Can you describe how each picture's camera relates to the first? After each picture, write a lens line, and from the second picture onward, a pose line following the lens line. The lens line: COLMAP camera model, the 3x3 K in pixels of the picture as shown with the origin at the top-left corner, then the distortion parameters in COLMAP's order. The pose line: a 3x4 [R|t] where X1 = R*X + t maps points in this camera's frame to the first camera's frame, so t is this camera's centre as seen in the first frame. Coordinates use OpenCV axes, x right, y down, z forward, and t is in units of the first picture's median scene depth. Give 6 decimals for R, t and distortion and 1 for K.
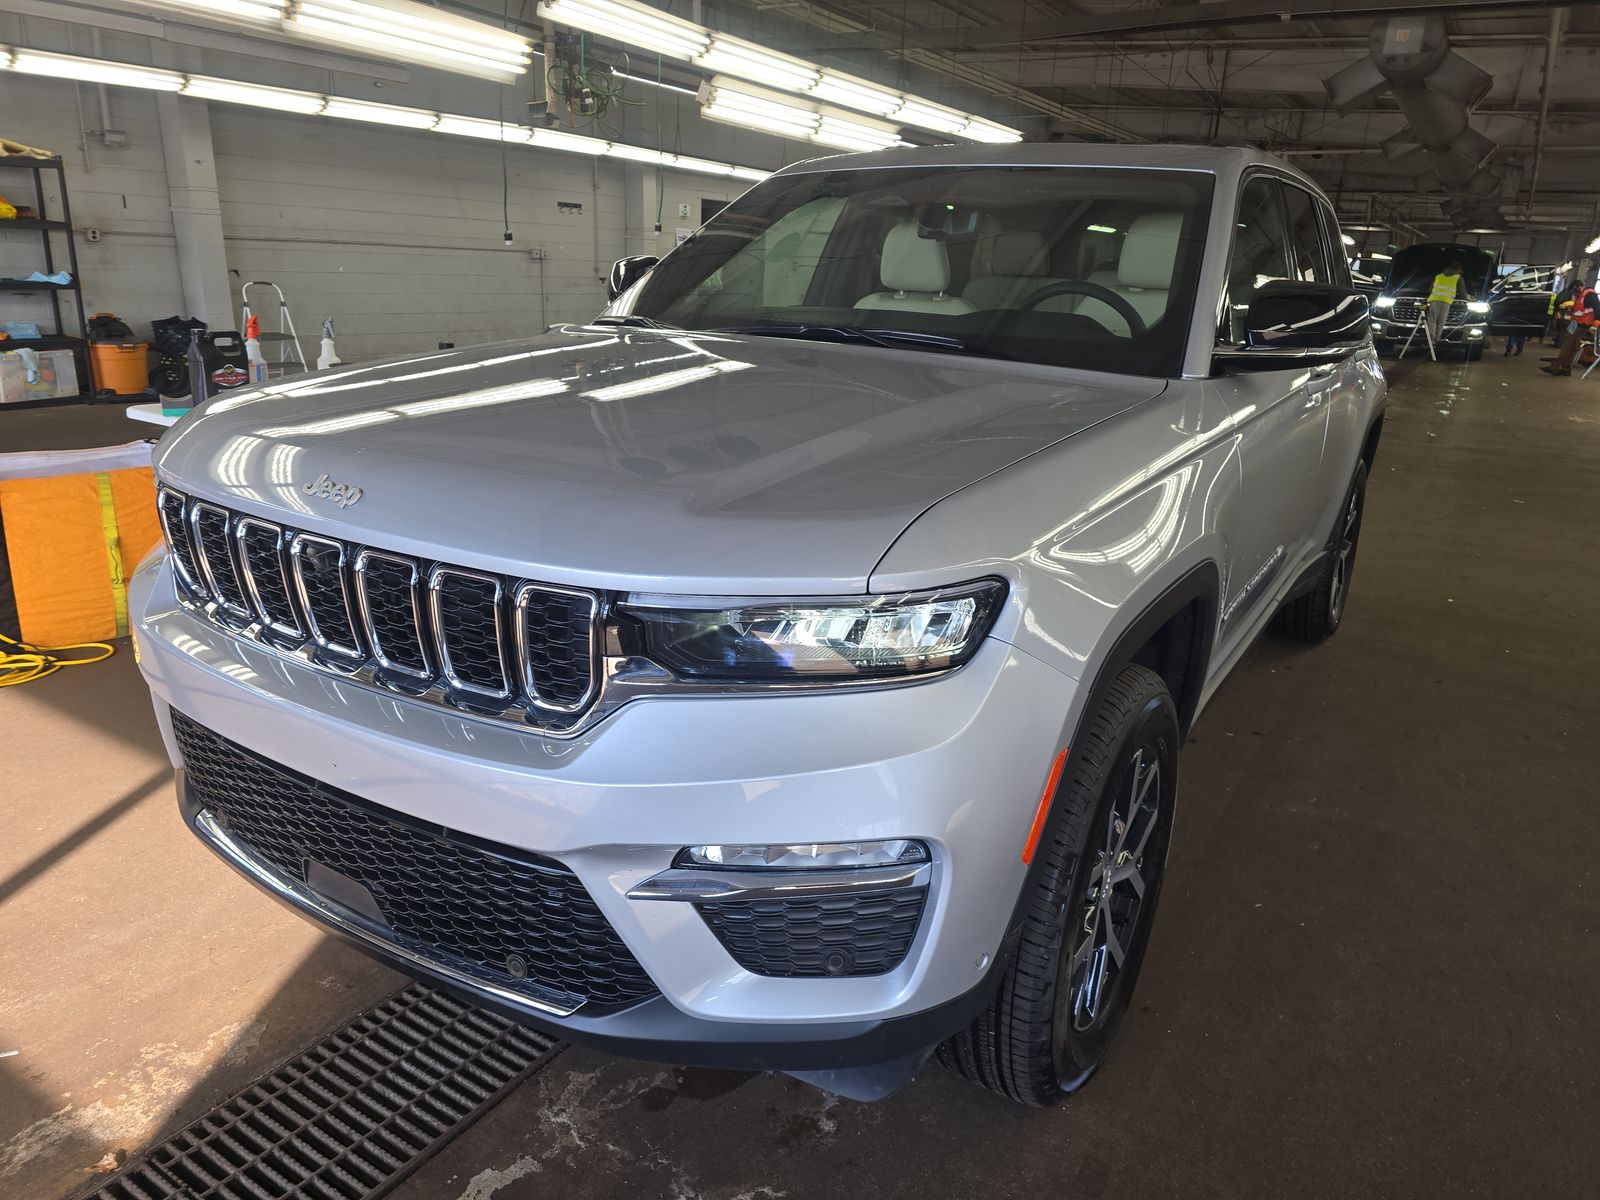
lens RADIAL K [[1079.9, 0, 805.7], [0, 1079.9, 602.9], [0, 0, 1]] dist [0.036377, -0.035871]
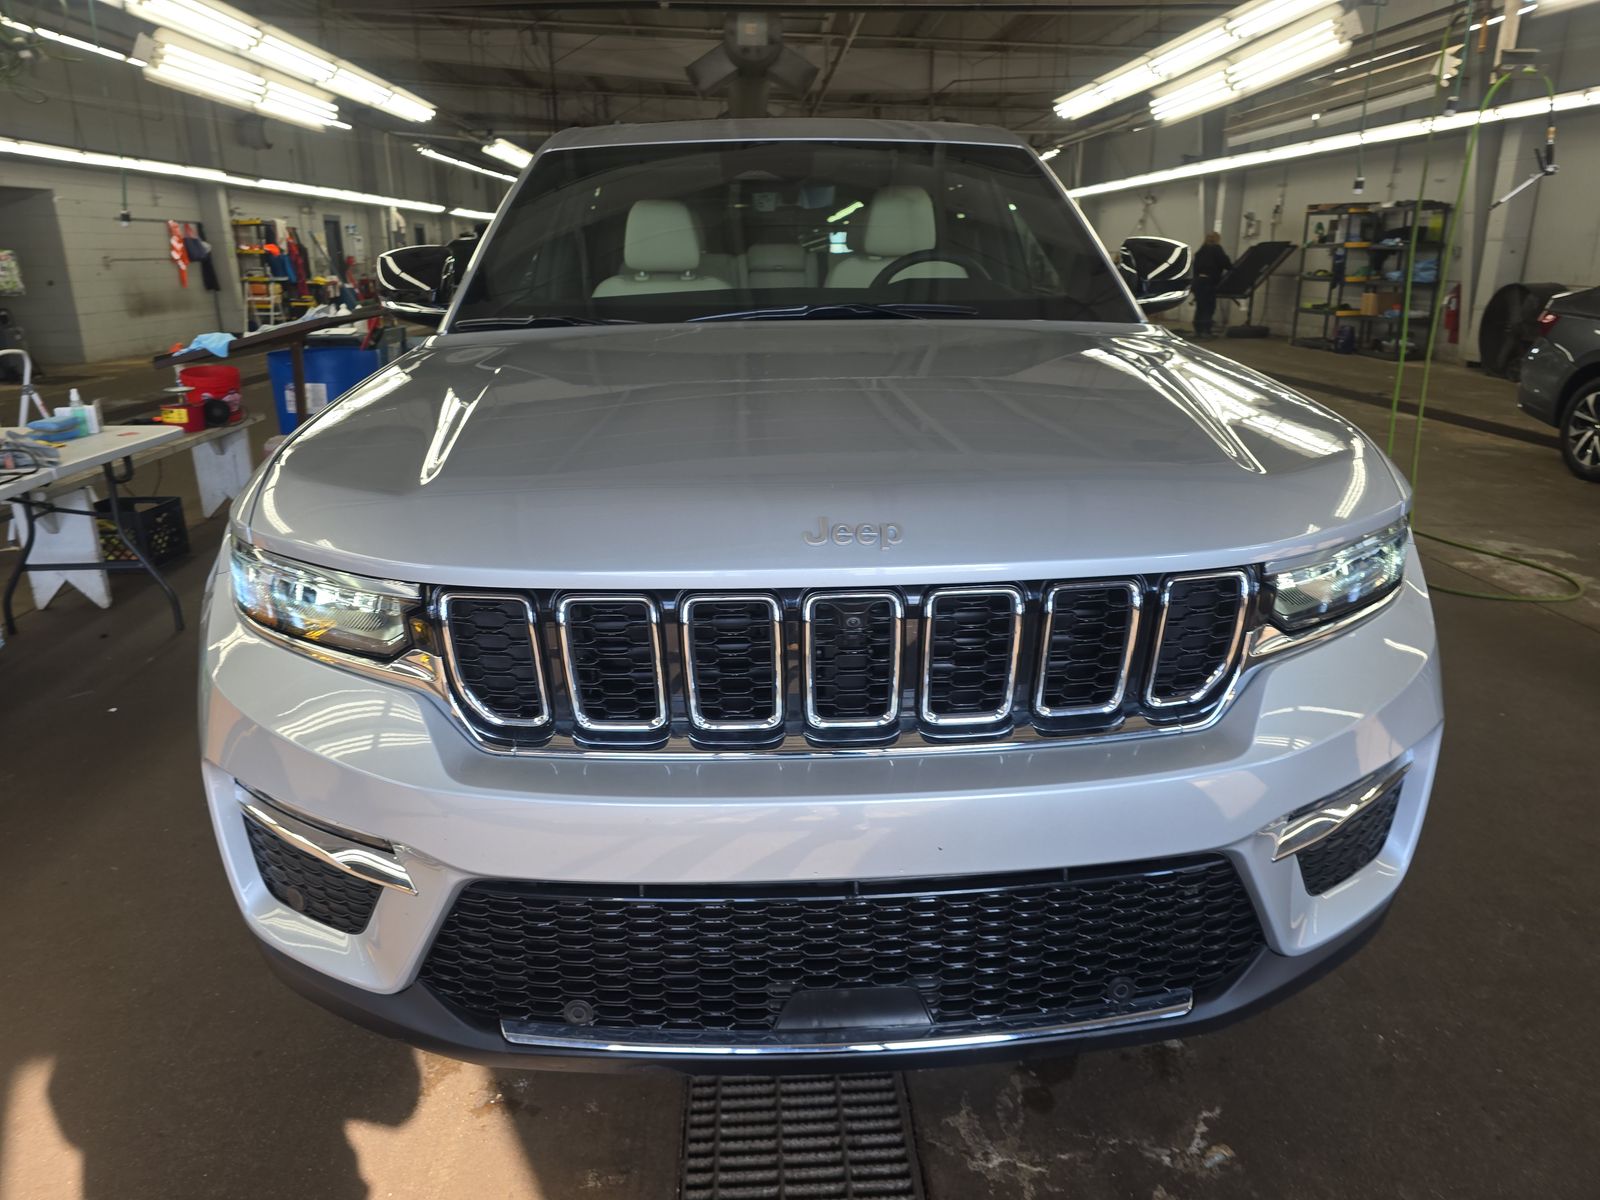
lens RADIAL K [[1079.9, 0, 804.7], [0, 1079.9, 601.5], [0, 0, 1]] dist [0.036377, -0.035871]
pose [[0.819224, -0.219257, 0.529905, -0.131707], [0.211292, 0.974422, 0.076530, -0.017605], [-0.533131, 0.049270, 0.844597, 0.048123]]
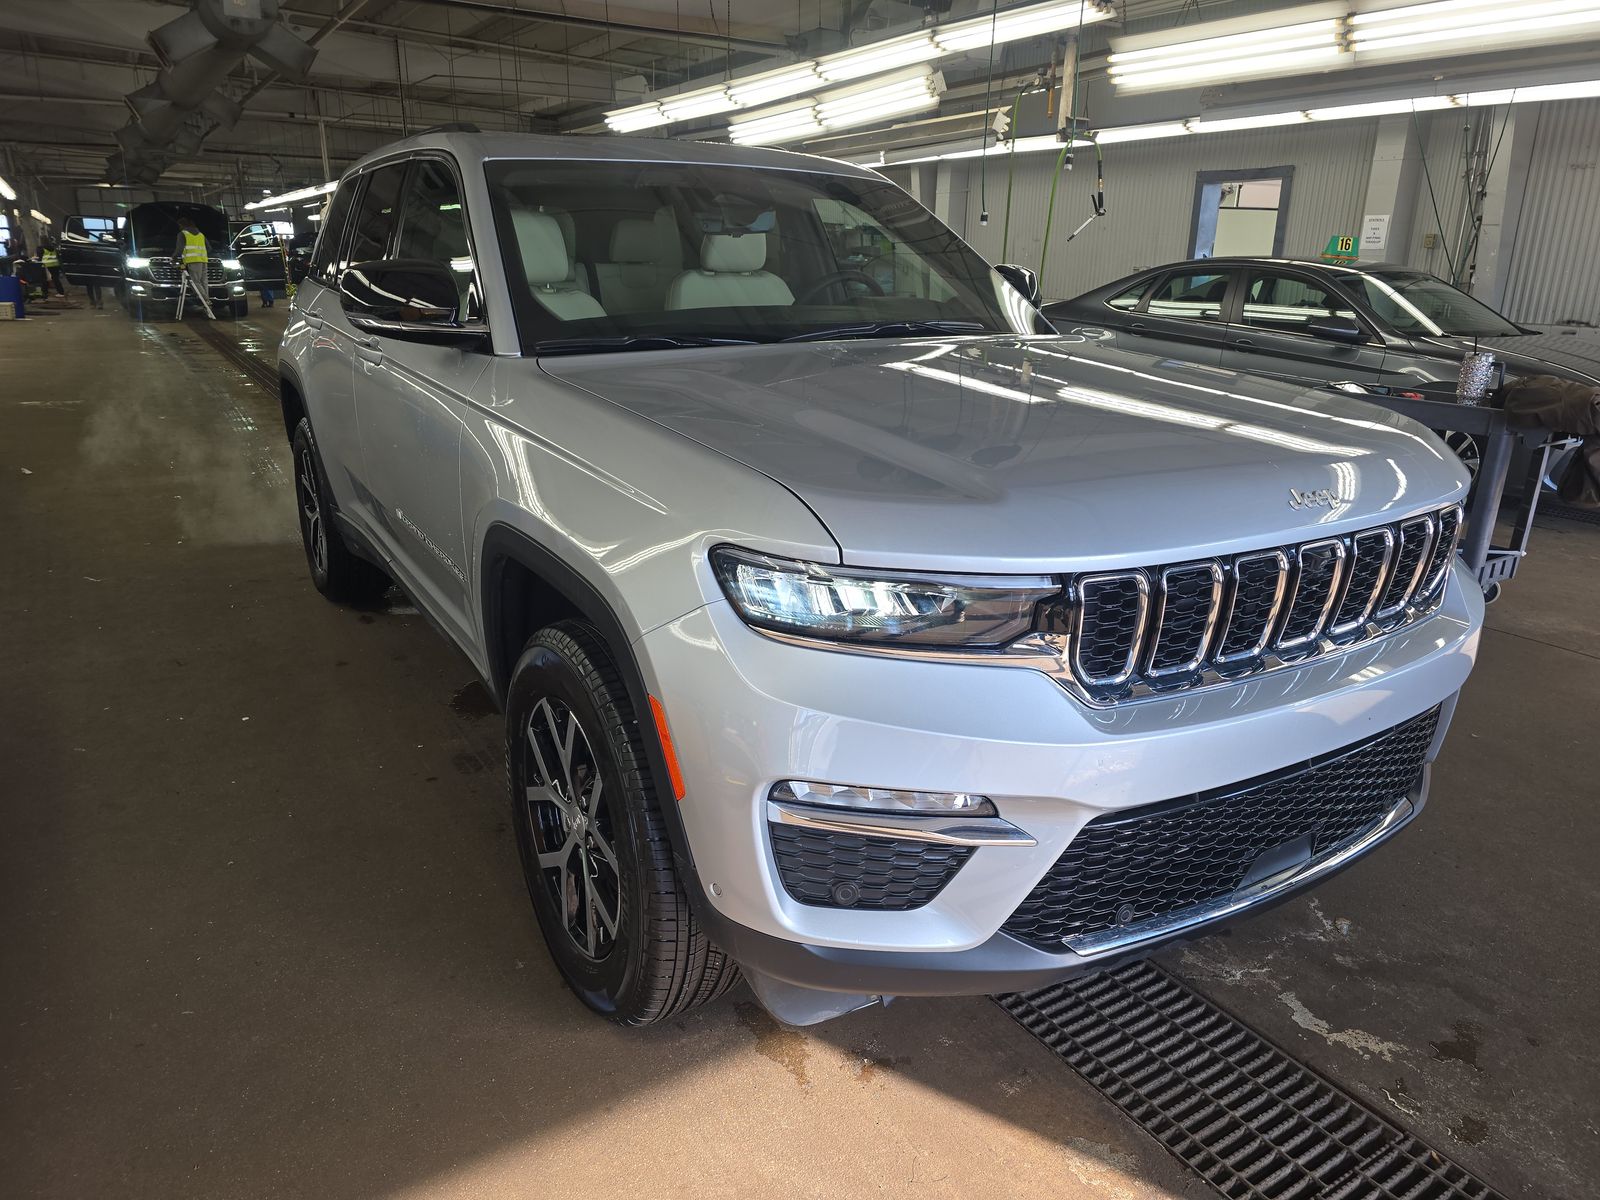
lens RADIAL K [[1079.9, 0, 809.5], [0, 1079.9, 598.9], [0, 0, 1]] dist [0.036377, -0.035871]
pose [[0.437307, -0.302840, 0.846788, -0.238344], [0.272125, 0.942014, 0.196363, -0.053303], [-0.857152, 0.144561, 0.494360, 0.130868]]
